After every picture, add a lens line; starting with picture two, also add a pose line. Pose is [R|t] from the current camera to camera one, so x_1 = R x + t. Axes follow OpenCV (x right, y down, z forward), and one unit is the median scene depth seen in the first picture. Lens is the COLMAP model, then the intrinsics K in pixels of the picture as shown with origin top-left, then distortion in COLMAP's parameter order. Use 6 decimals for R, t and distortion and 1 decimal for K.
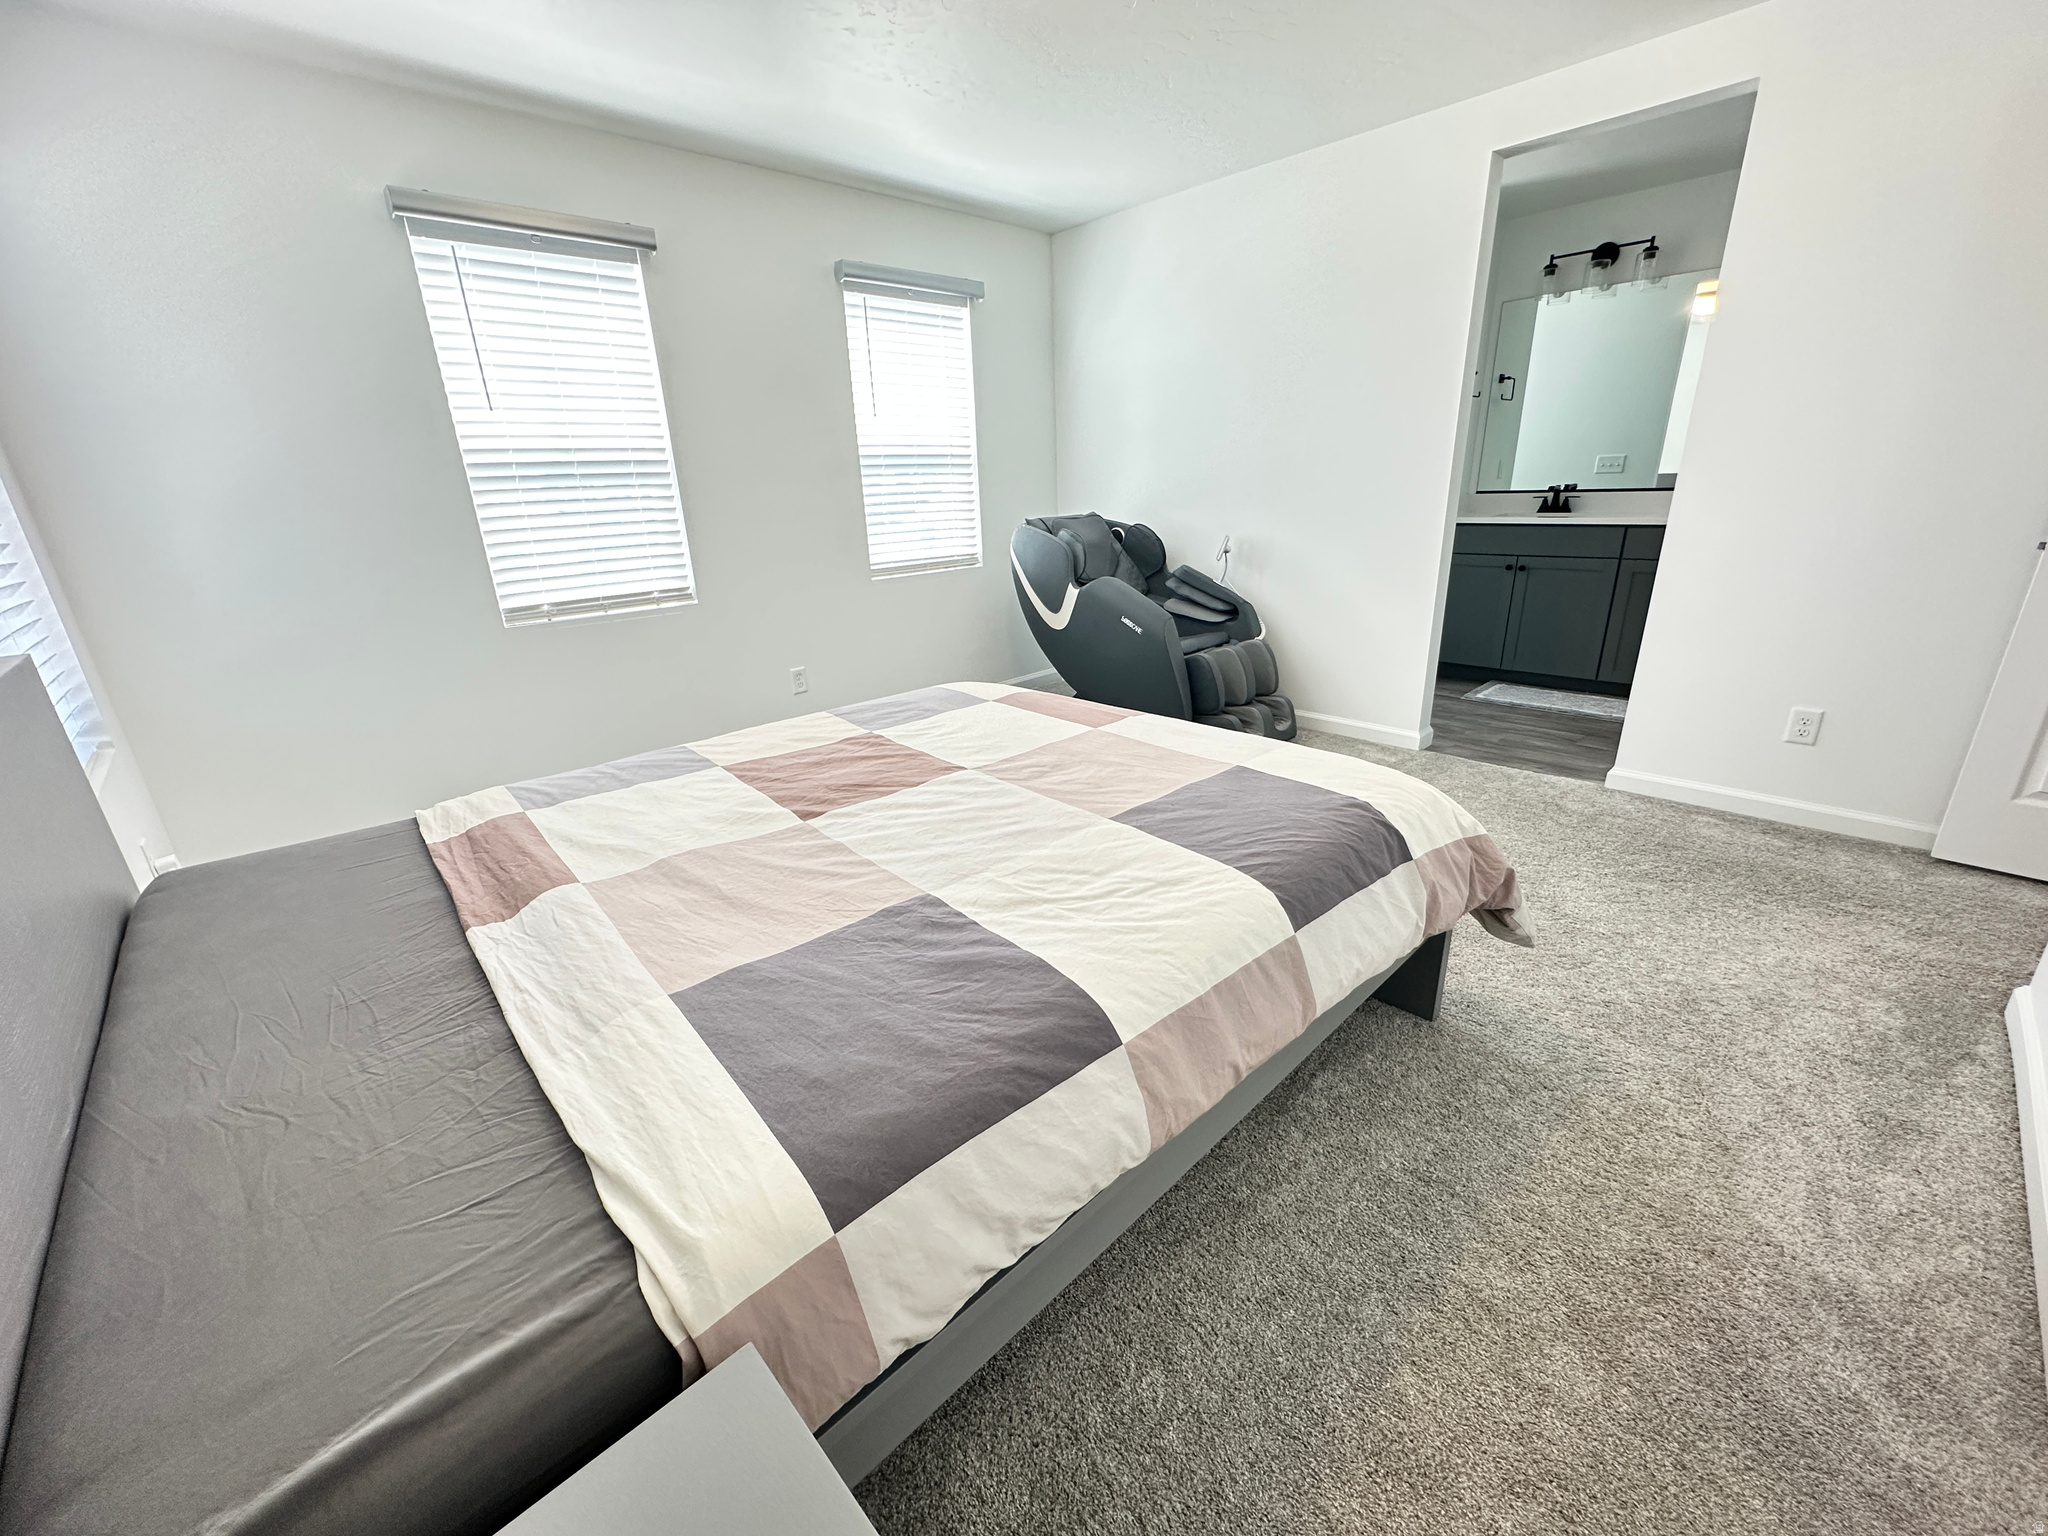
lens RADIAL K [[819.0, 0, 1022.0], [0, 819.0, 770.5], [0, 0, 1]] dist [-0.003586, 0.002191]
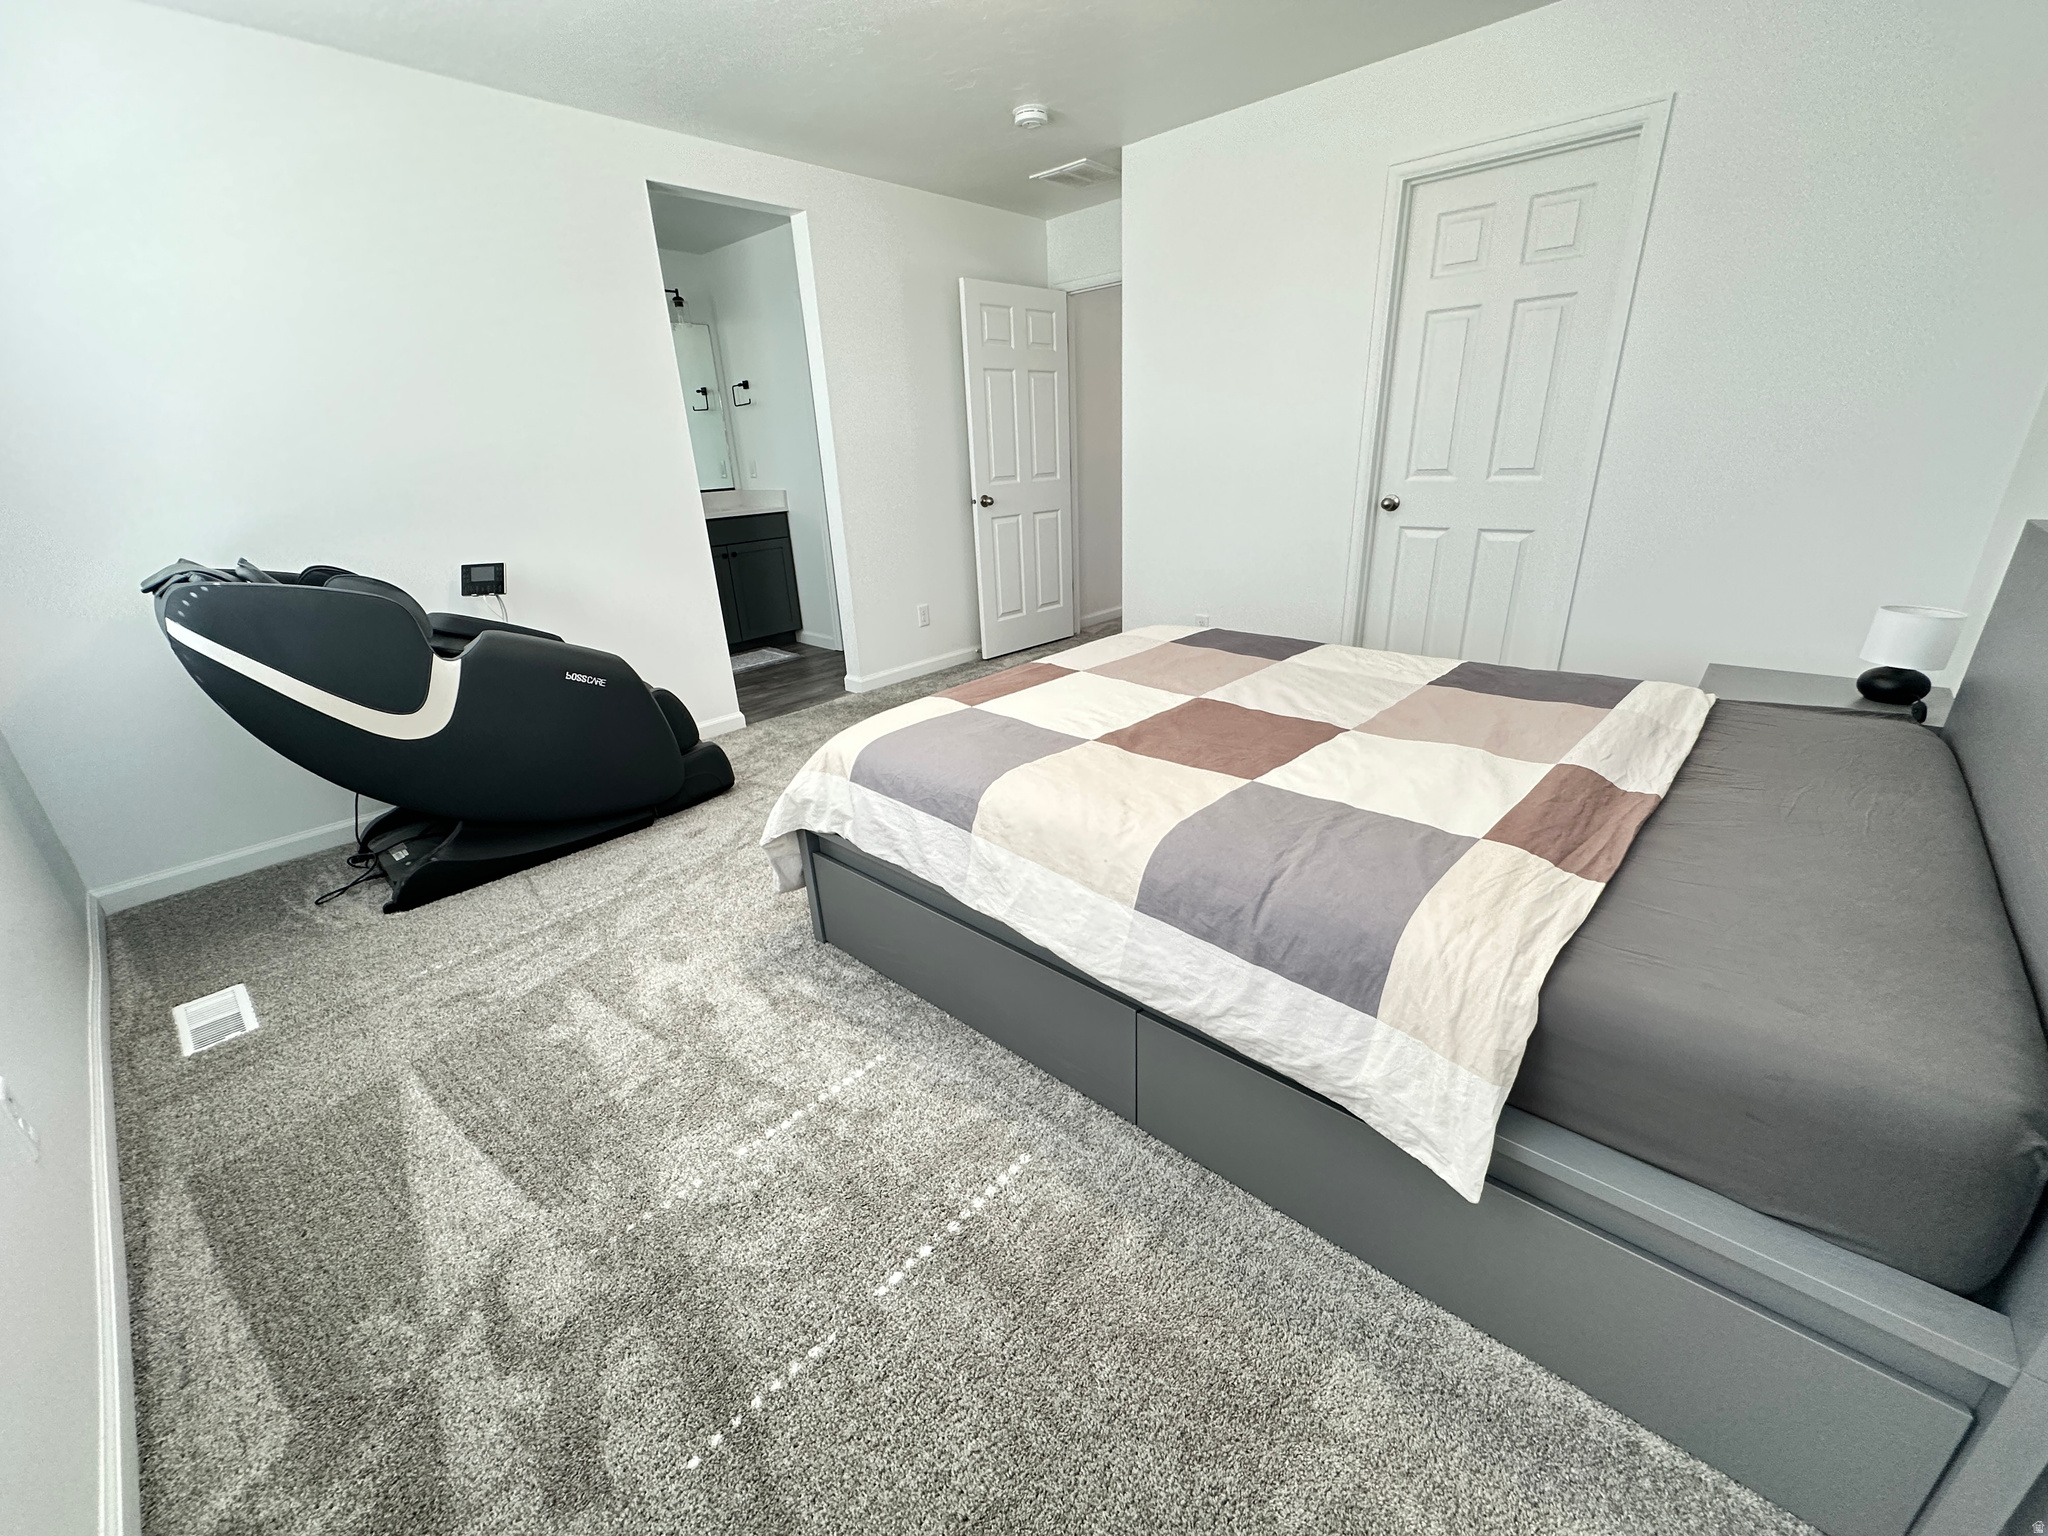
lens RADIAL K [[819.0, 0, 1024.5], [0, 819.0, 770.8], [0, 0, 1]] dist [-0.003586, 0.002191]
pose [[-0.073756, -0.329502, 0.941270, -1.218181], [0.378990, 0.863769, 0.332069, -0.404428], [-0.922457, 0.381224, 0.061170, 1.258509]]
